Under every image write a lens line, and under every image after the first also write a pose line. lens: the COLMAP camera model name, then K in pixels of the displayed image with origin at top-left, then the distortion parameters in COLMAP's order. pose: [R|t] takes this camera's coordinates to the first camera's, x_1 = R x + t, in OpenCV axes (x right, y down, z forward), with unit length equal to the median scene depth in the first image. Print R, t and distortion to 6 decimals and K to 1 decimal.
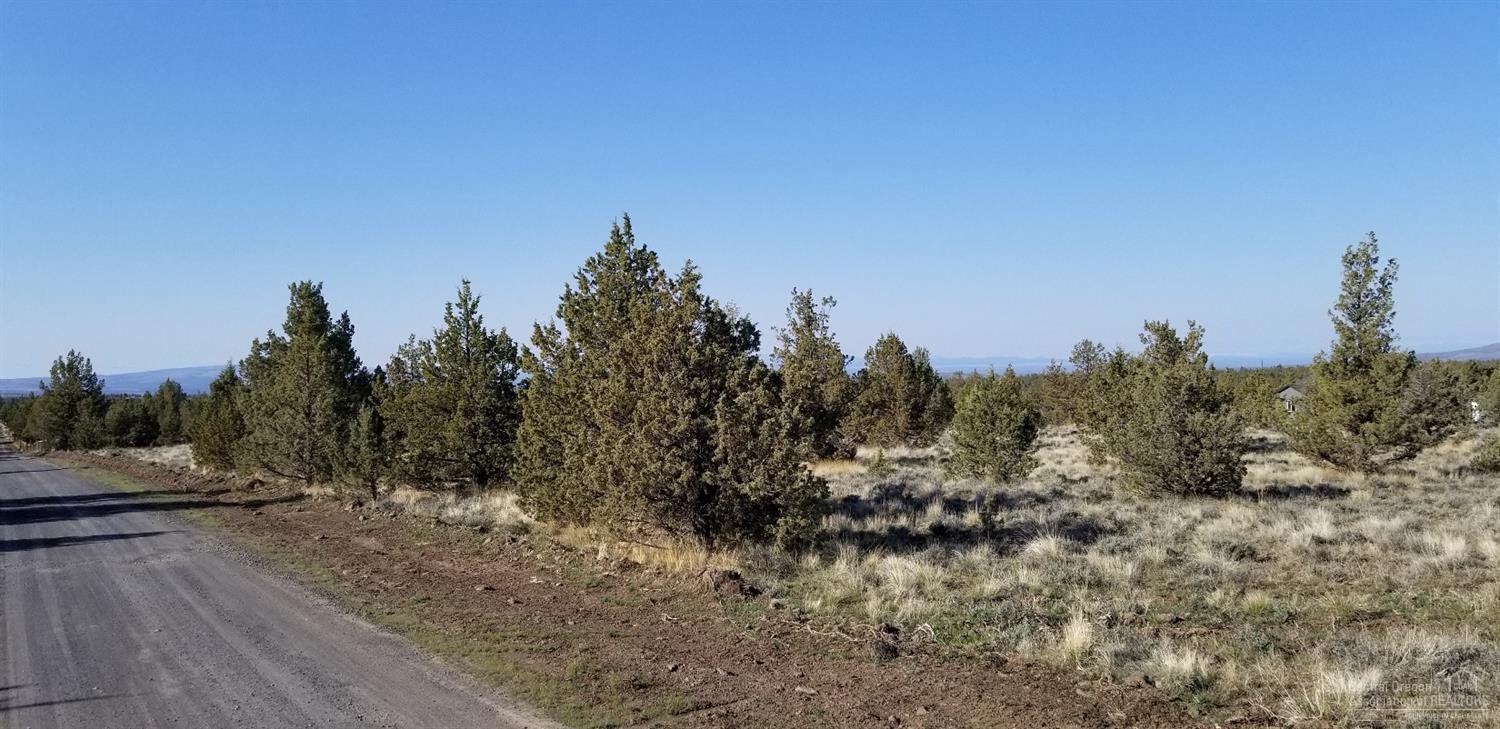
lens RADIAL K [[1198.7, 0, 715.5], [0, 1198.7, 357.8], [0, 0, 1]] dist [0.061051, -0.085524]
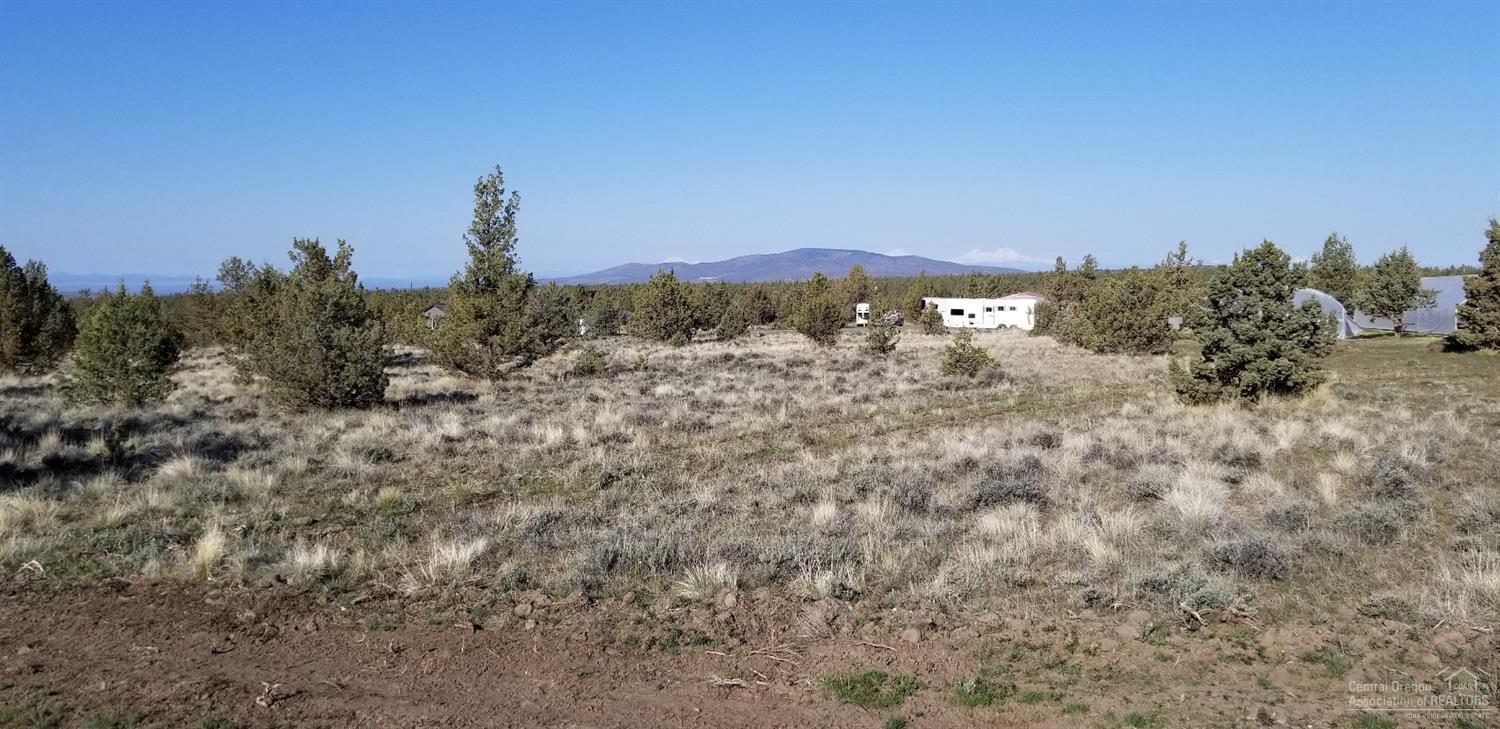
lens RADIAL K [[1188.2, 0, 813.7], [0, 1188.2, 330.4], [0, 0, 1]] dist [0.006905, -0.042968]
pose [[0.731413, -0.014189, 0.681787, 0.001307], [-0.015309, 0.999190, 0.037218, 0.003300], [-0.681763, -0.037660, 0.730603, -0.012406]]
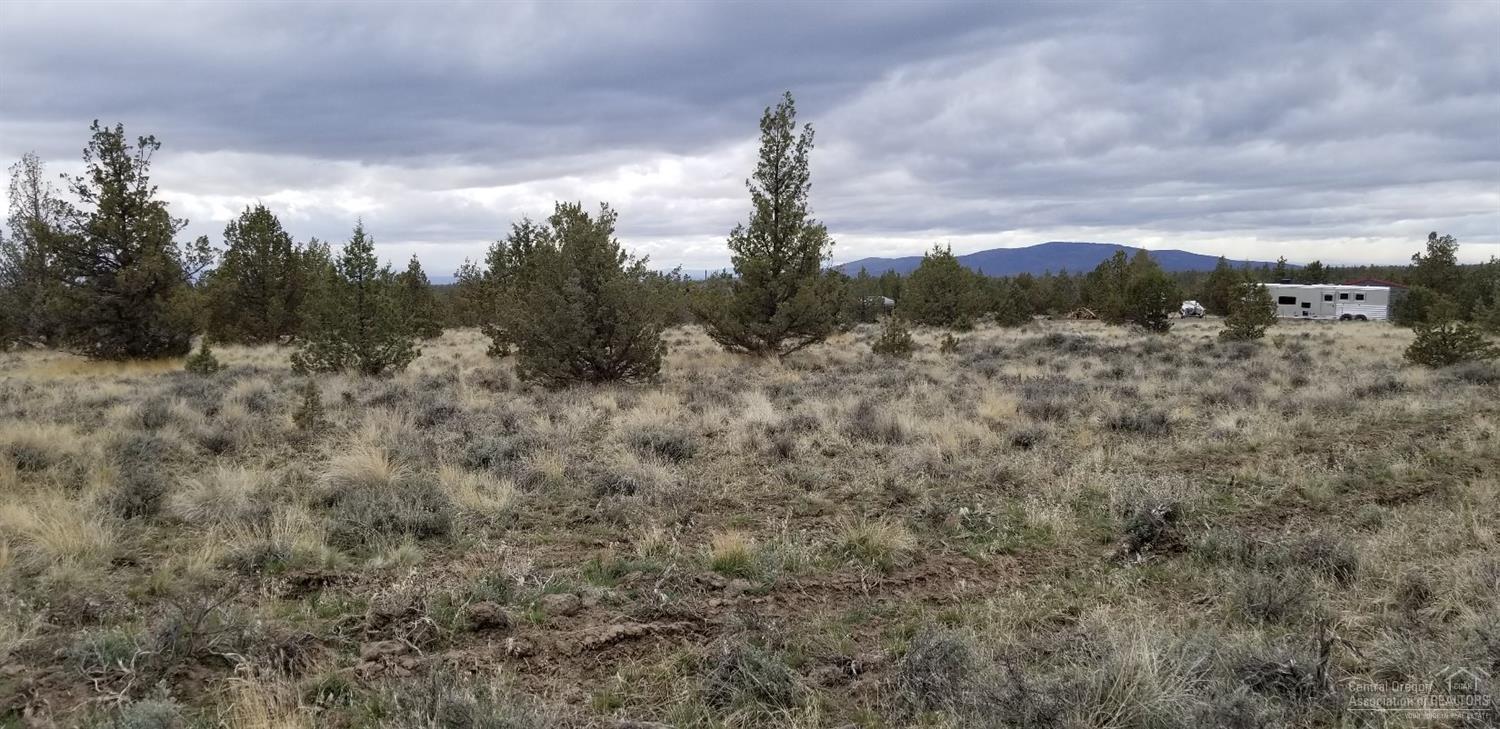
lens RADIAL K [[1198.7, 0, 715.5], [0, 1198.7, 357.8], [0, 0, 1]] dist [0.061051, -0.085524]
pose [[0.891800, -0.014287, 0.452205, 0.092629], [-0.018845, 0.997461, 0.068677, 0.037347], [-0.452038, -0.069768, 0.889266, 0.239378]]
